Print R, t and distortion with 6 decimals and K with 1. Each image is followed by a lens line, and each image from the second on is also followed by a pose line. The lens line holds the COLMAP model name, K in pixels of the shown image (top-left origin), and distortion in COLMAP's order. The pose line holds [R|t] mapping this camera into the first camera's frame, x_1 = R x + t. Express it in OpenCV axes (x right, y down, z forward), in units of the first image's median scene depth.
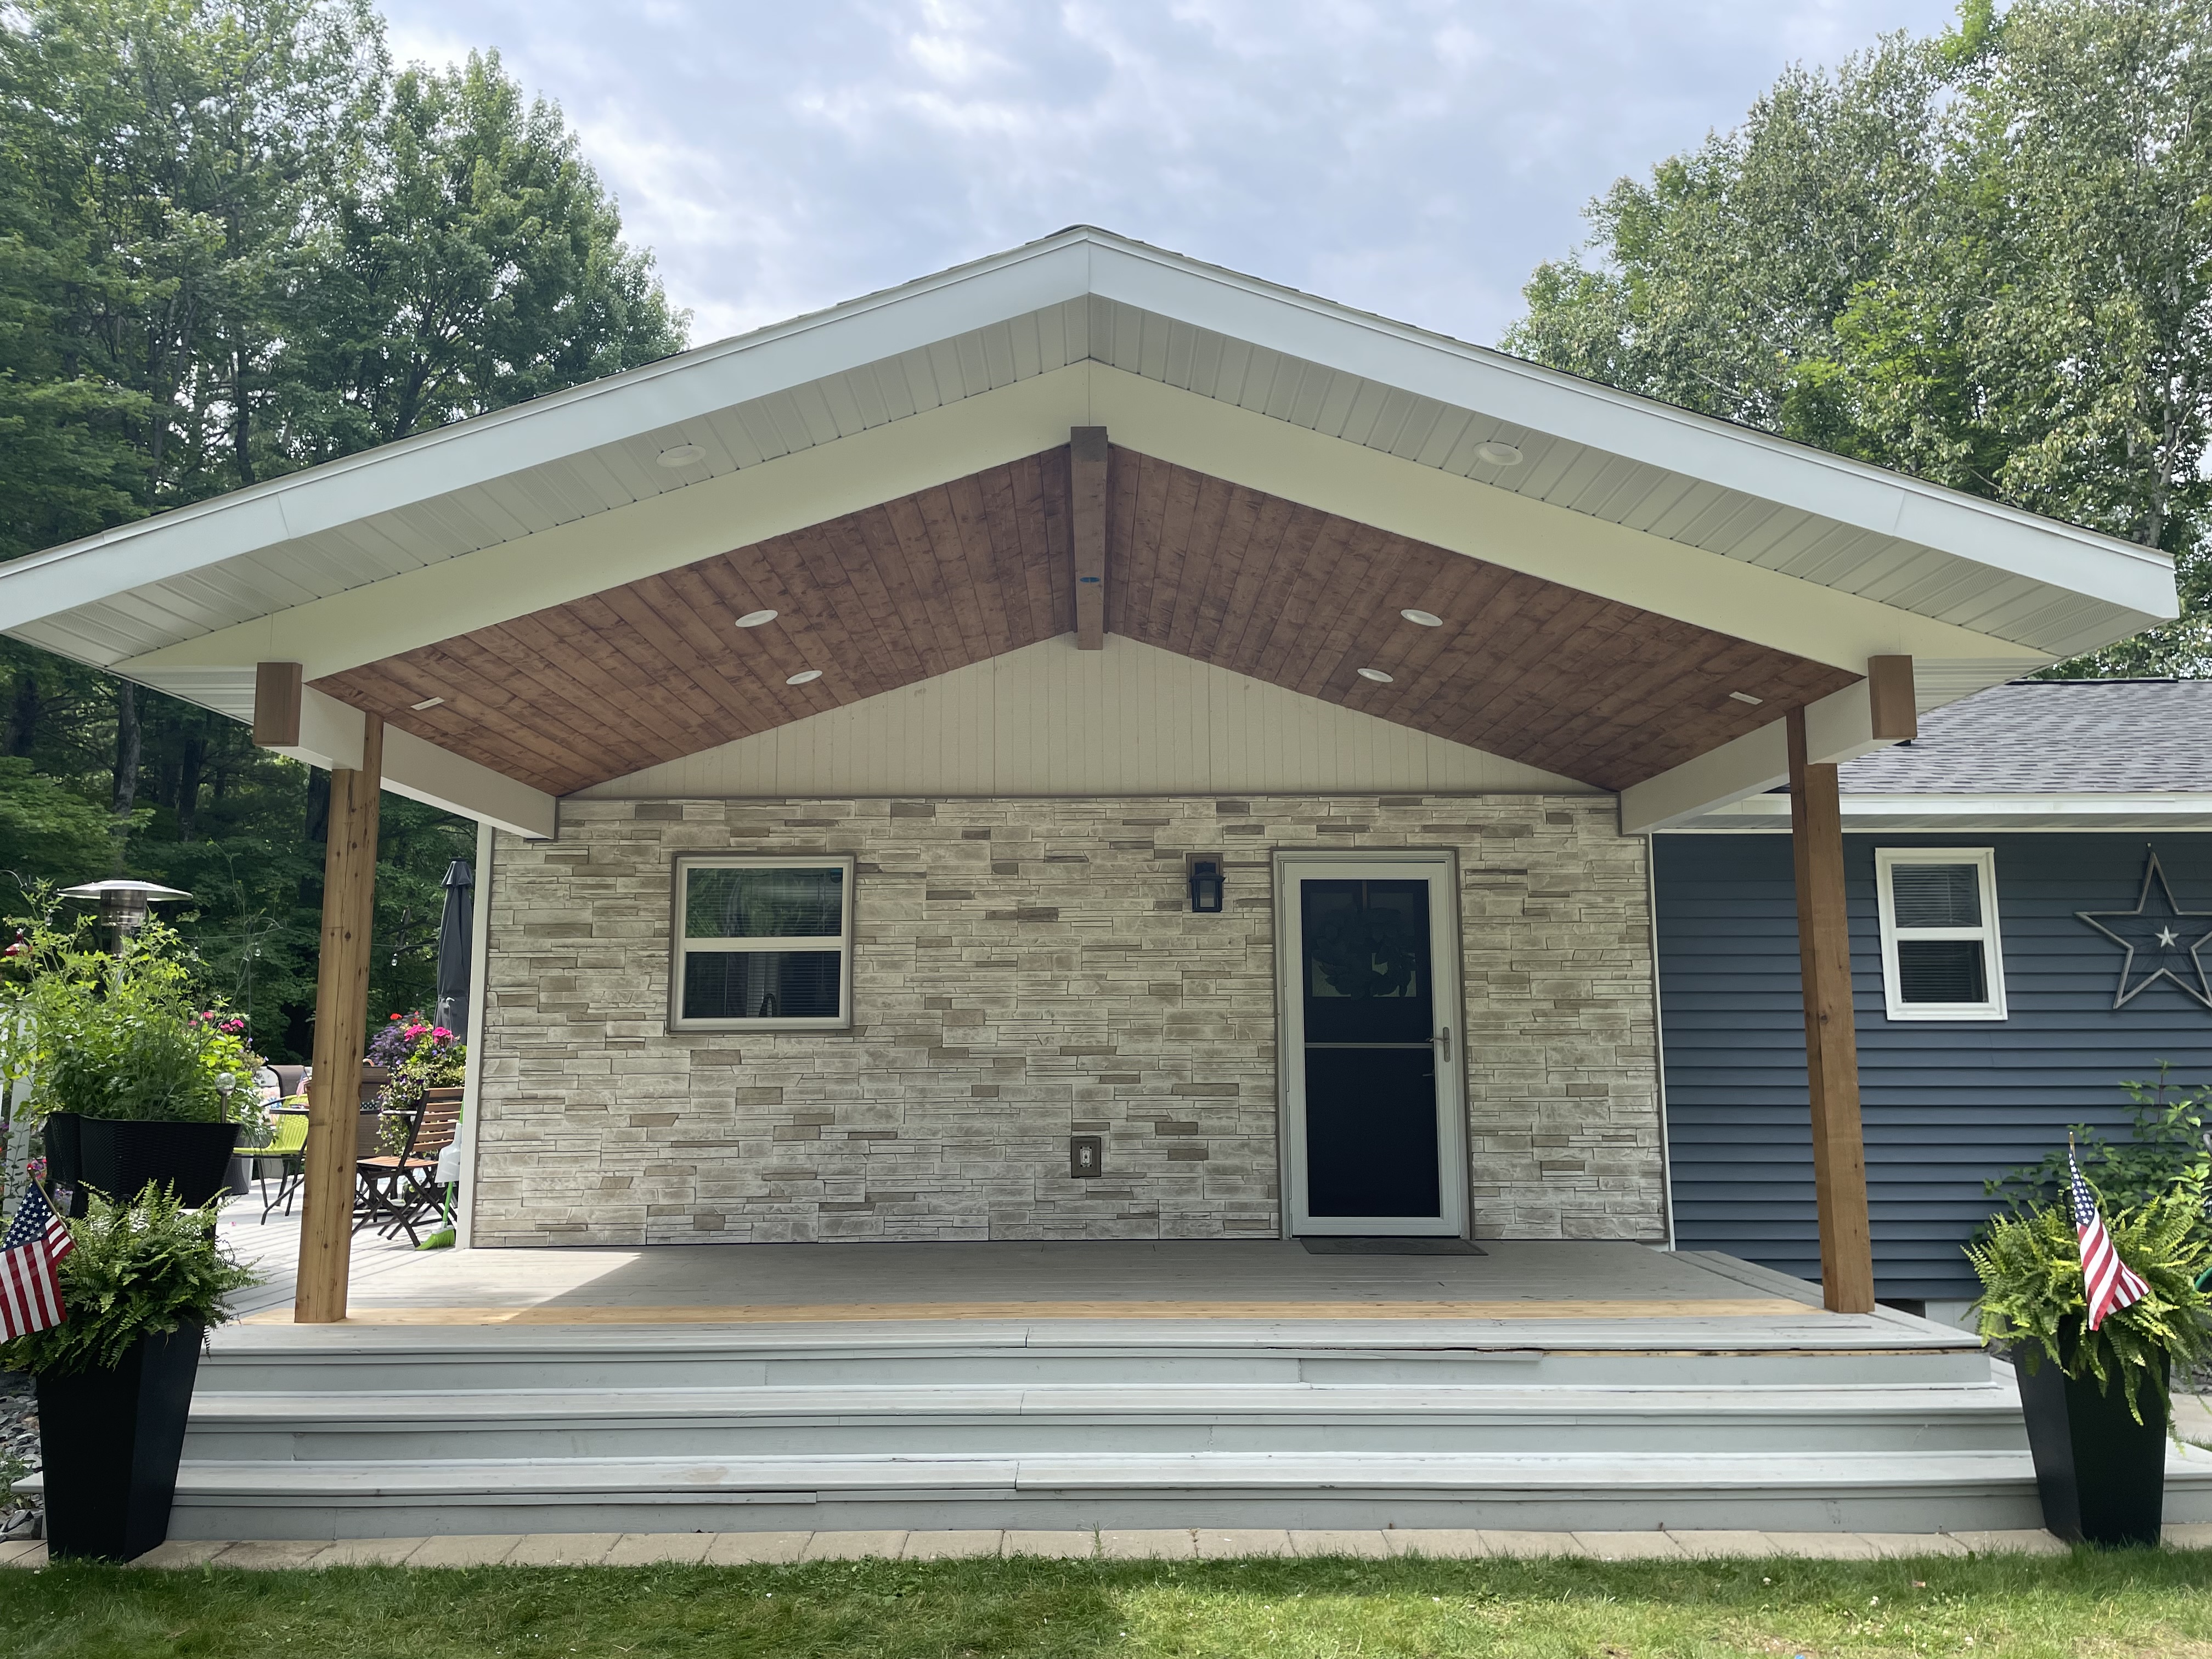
lens RADIAL K [[1667.1, 0, 1100.6], [0, 1667.1, 814.7], [0, 0, 1]] dist [0.052192, -0.037709]
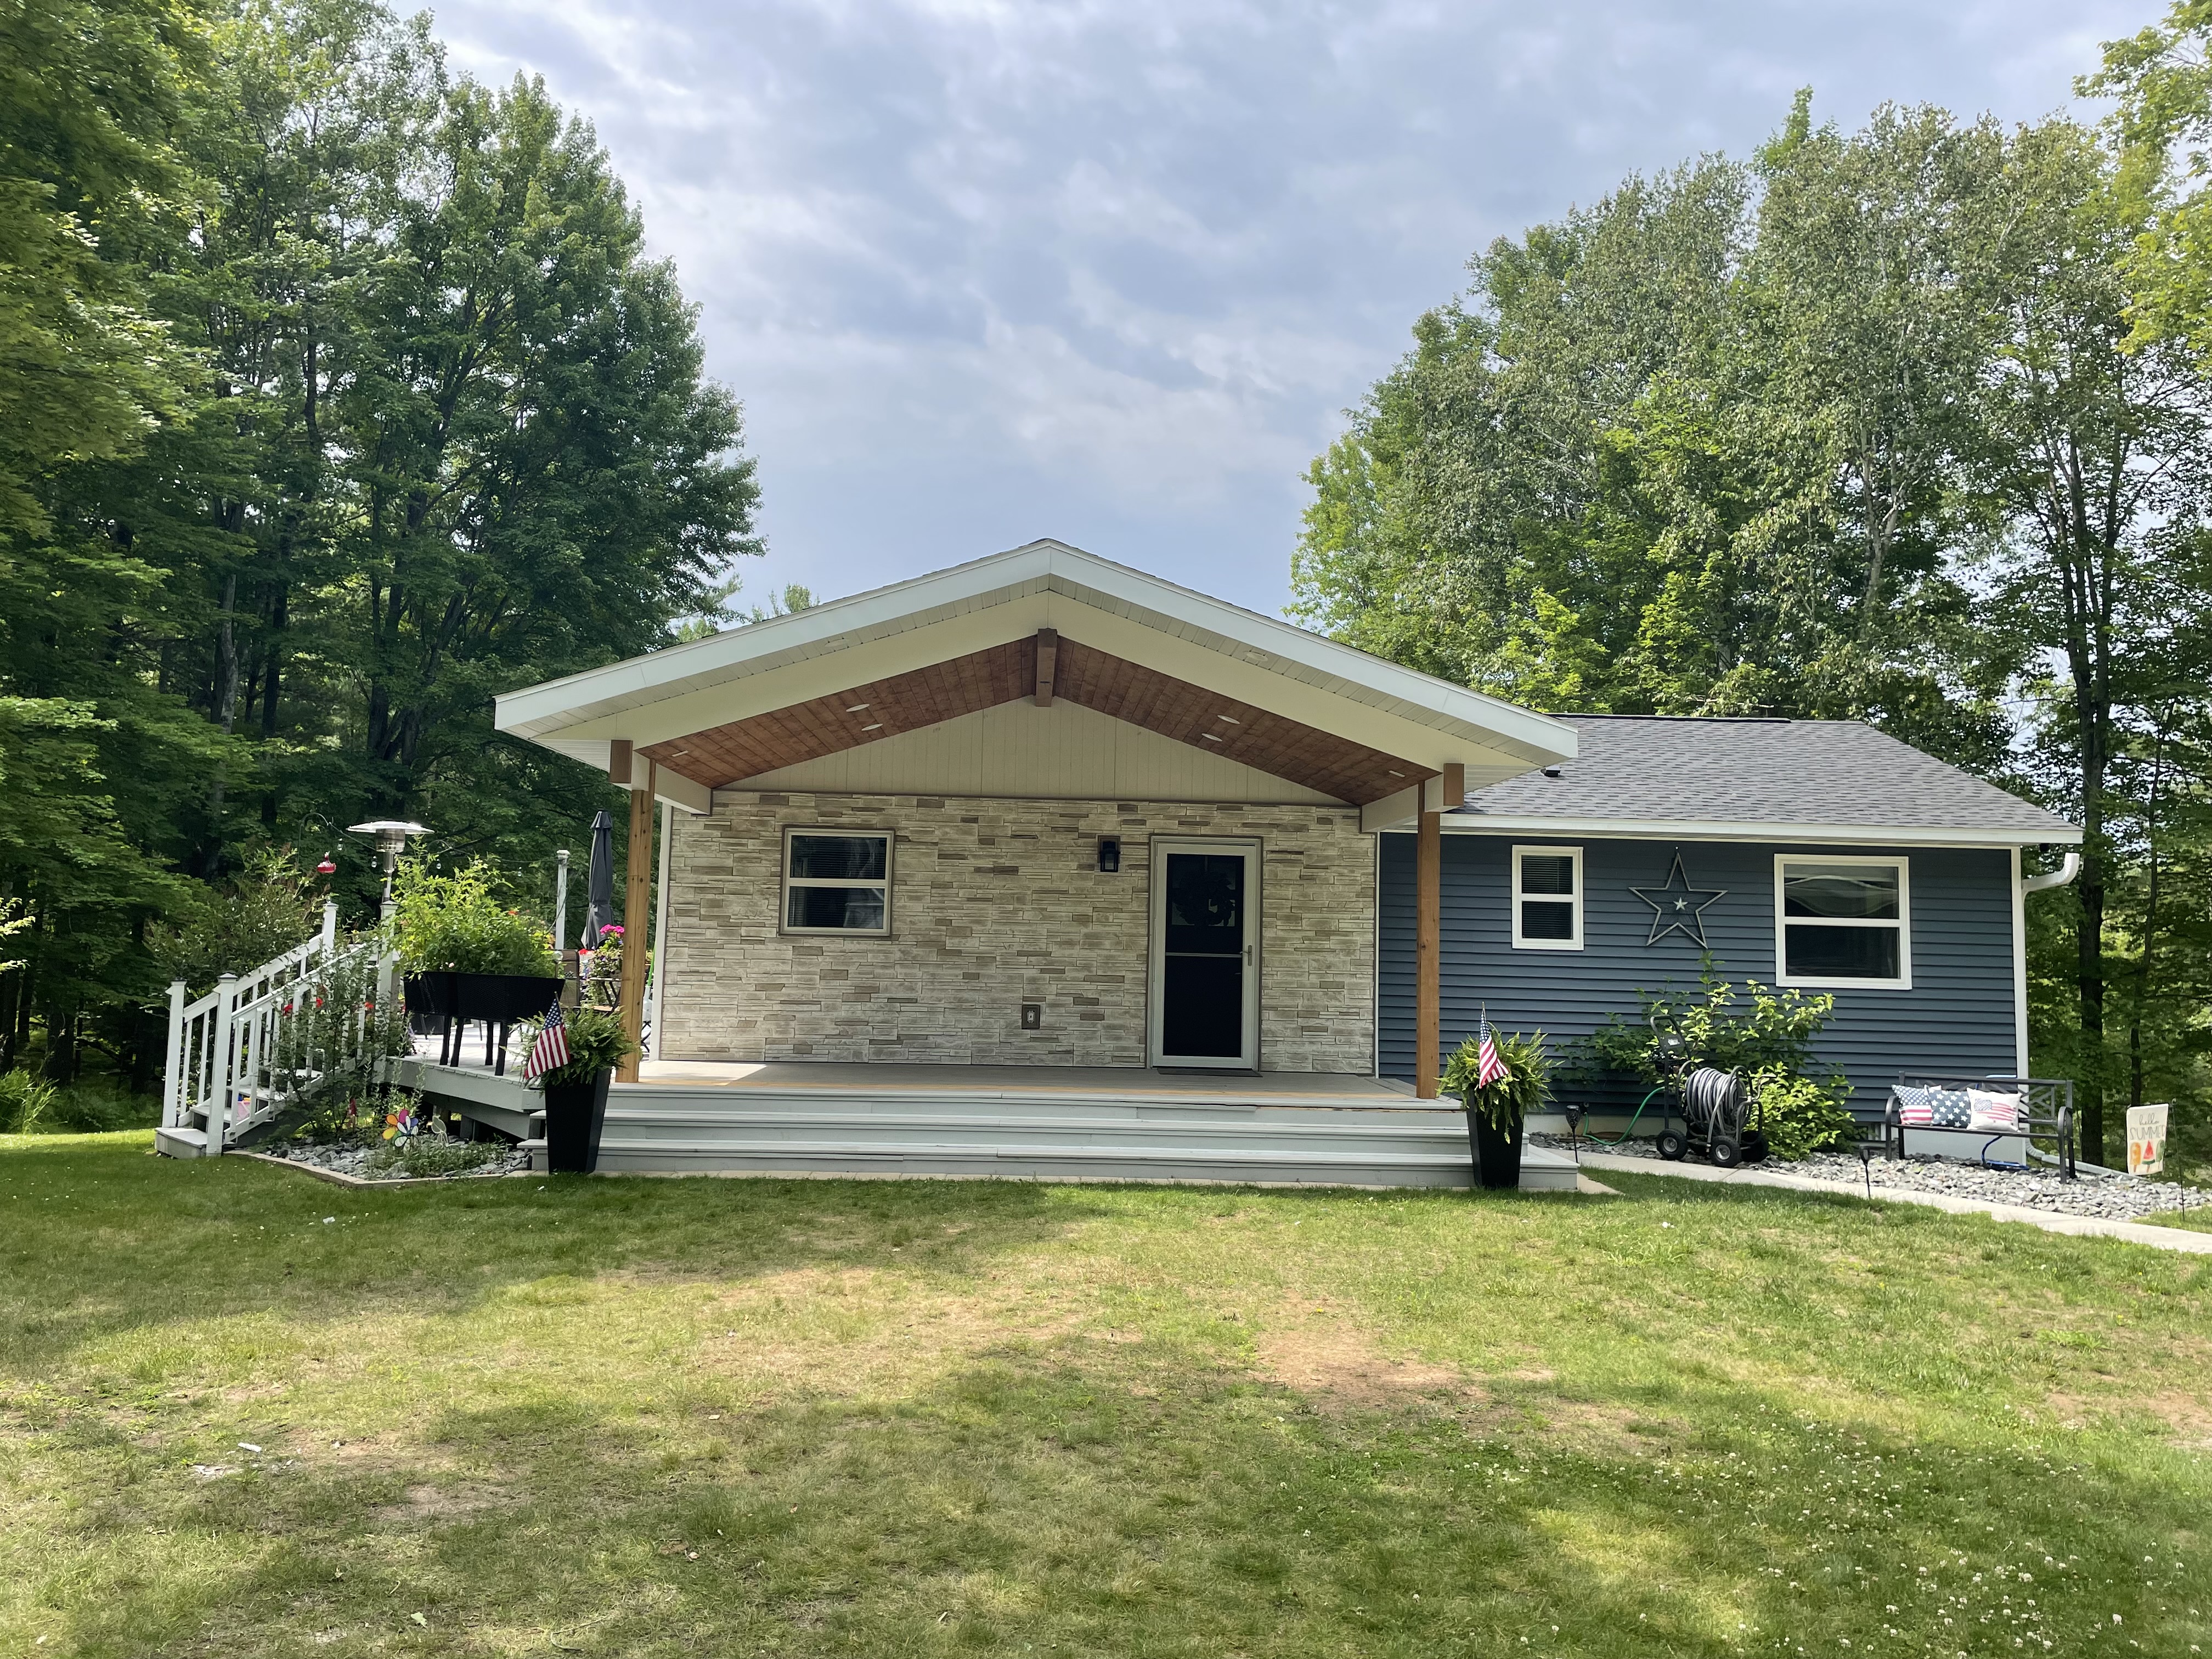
lens RADIAL K [[1667.1, 0, 1102.3], [0, 1667.1, 821.7], [0, 0, 1]] dist [0.052192, -0.037709]
pose [[0.998795, 0.031703, 0.037459, -0.005983], [-0.033922, 0.997612, 0.060171, -0.089651], [-0.035462, -0.061369, 0.997485, -0.636037]]
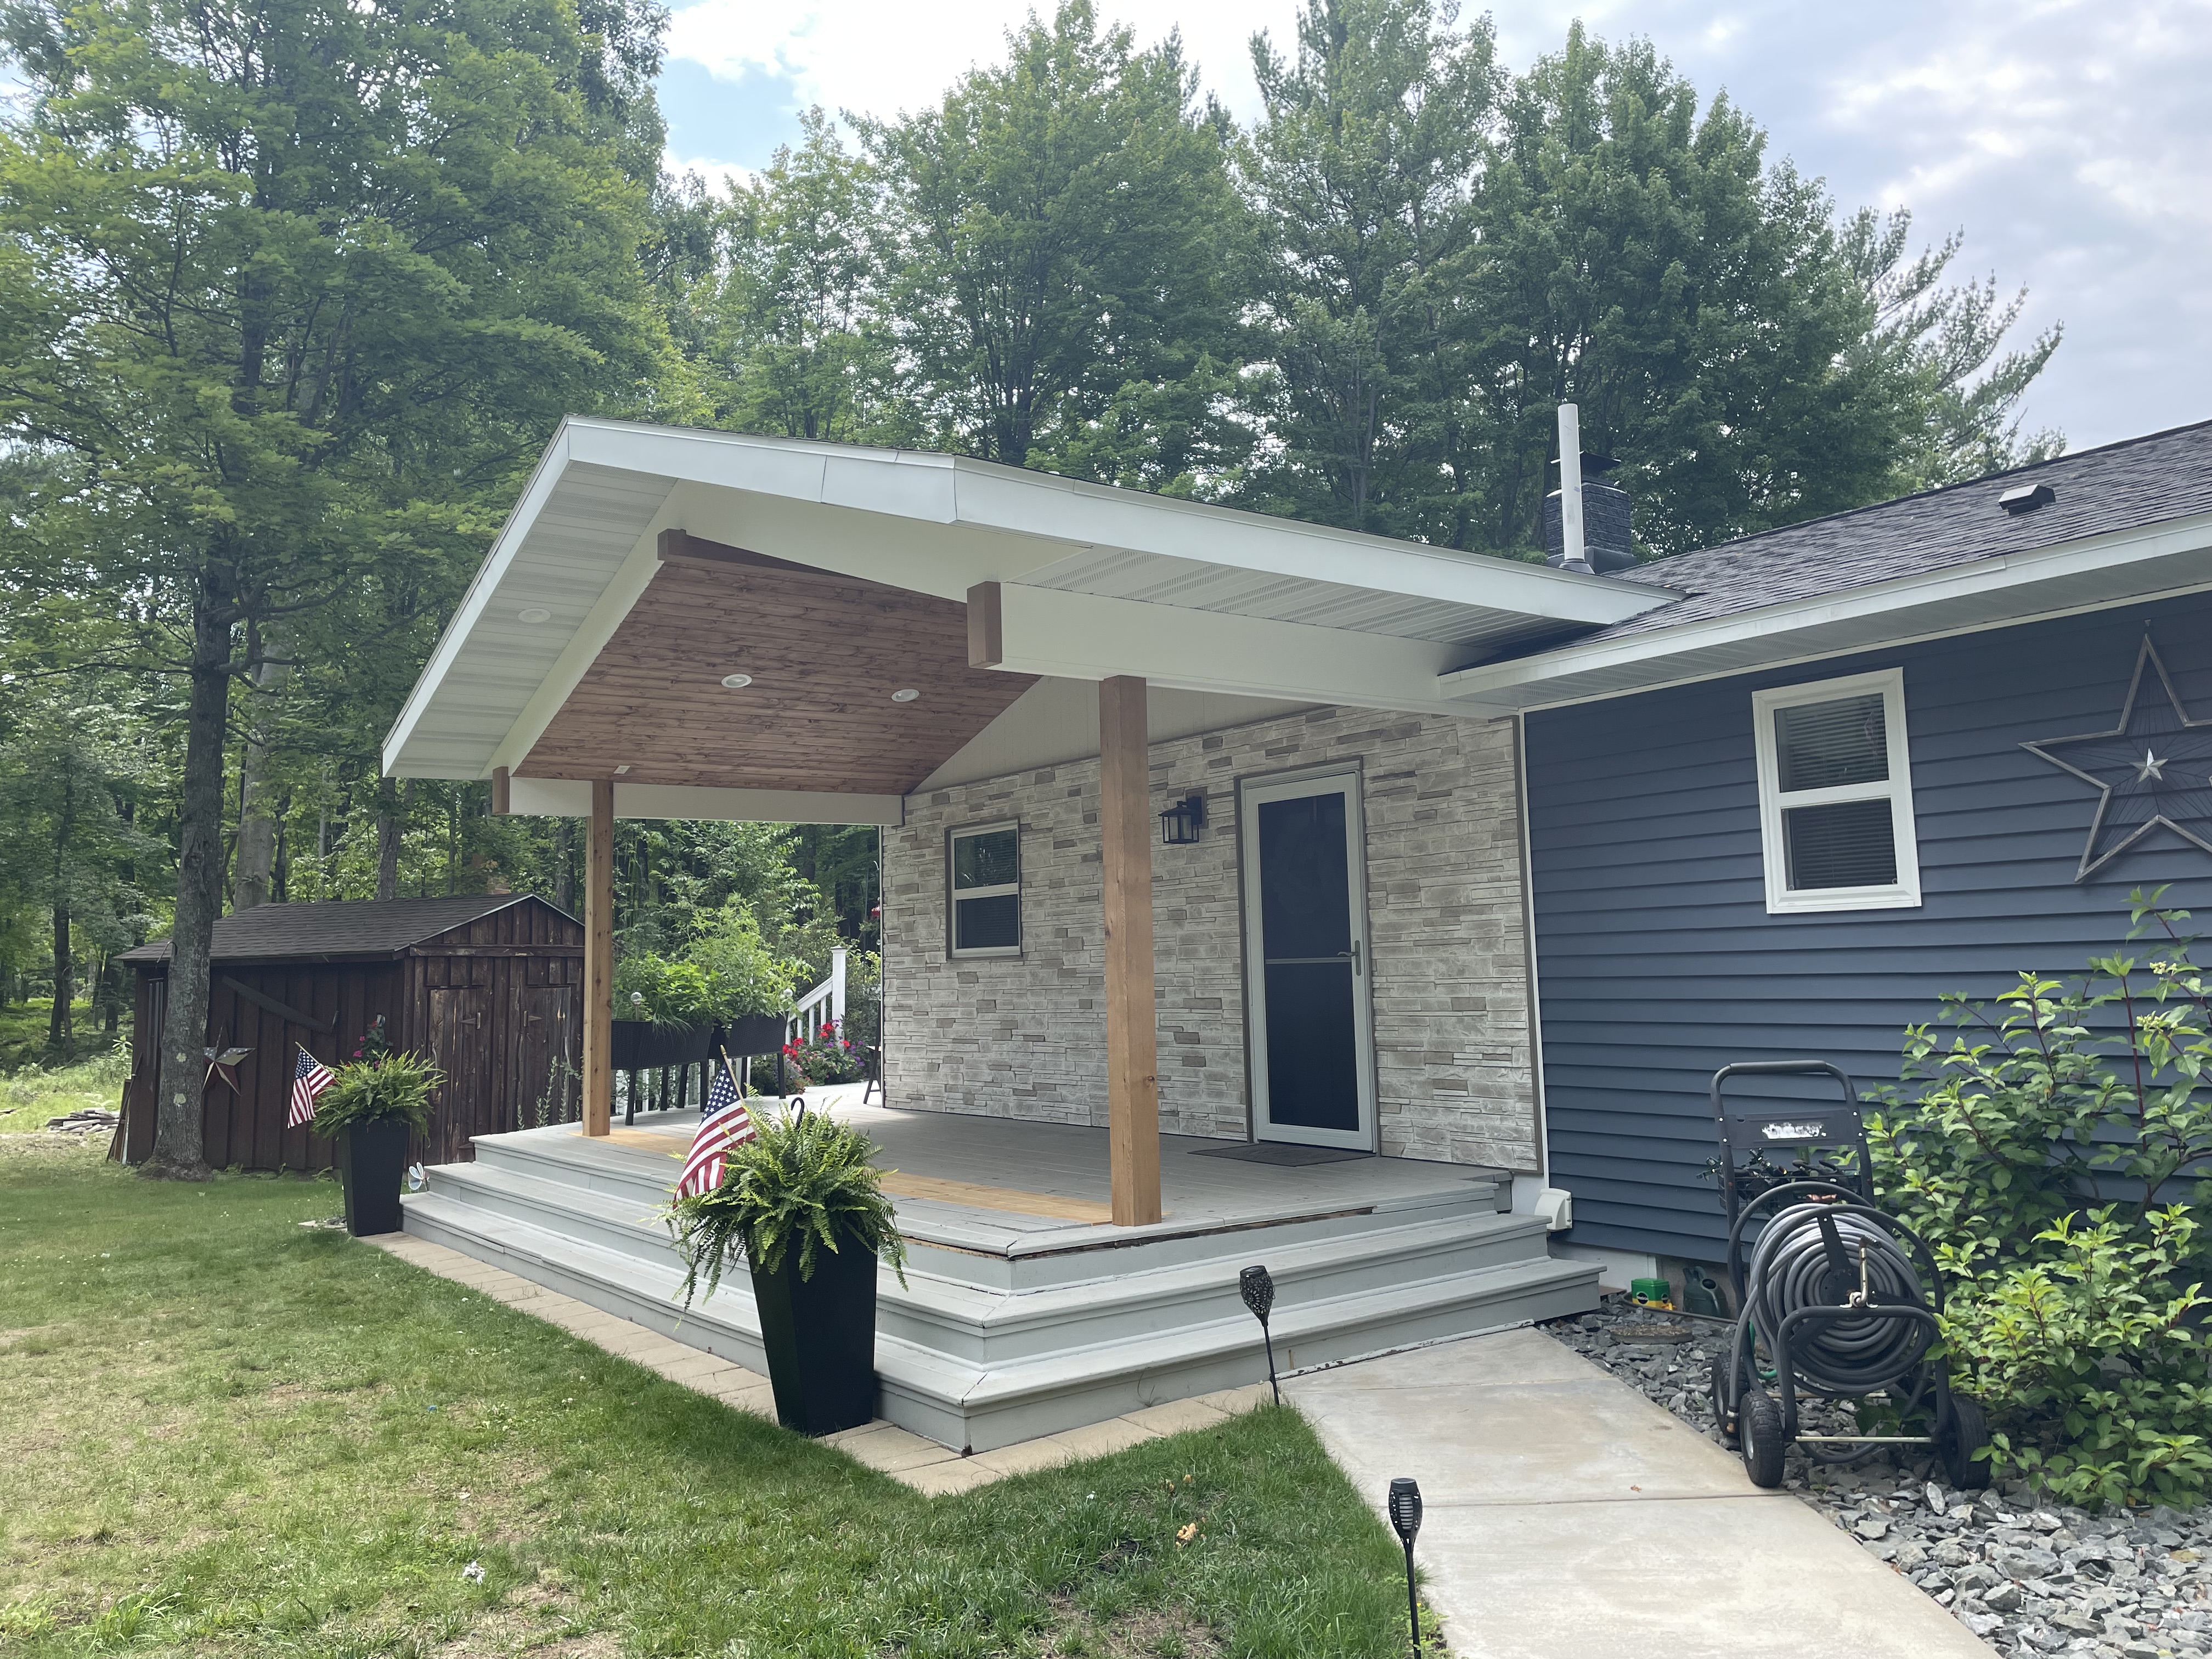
lens RADIAL K [[1667.1, 0, 1099.5], [0, 1667.1, 813.0], [0, 0, 1]] dist [0.052192, -0.037709]
pose [[0.581810, -0.089254, -0.808412, 0.914001], [0.133623, 0.990944, -0.013238, 0.045484], [0.802273, -0.100320, 0.588467, 0.308042]]
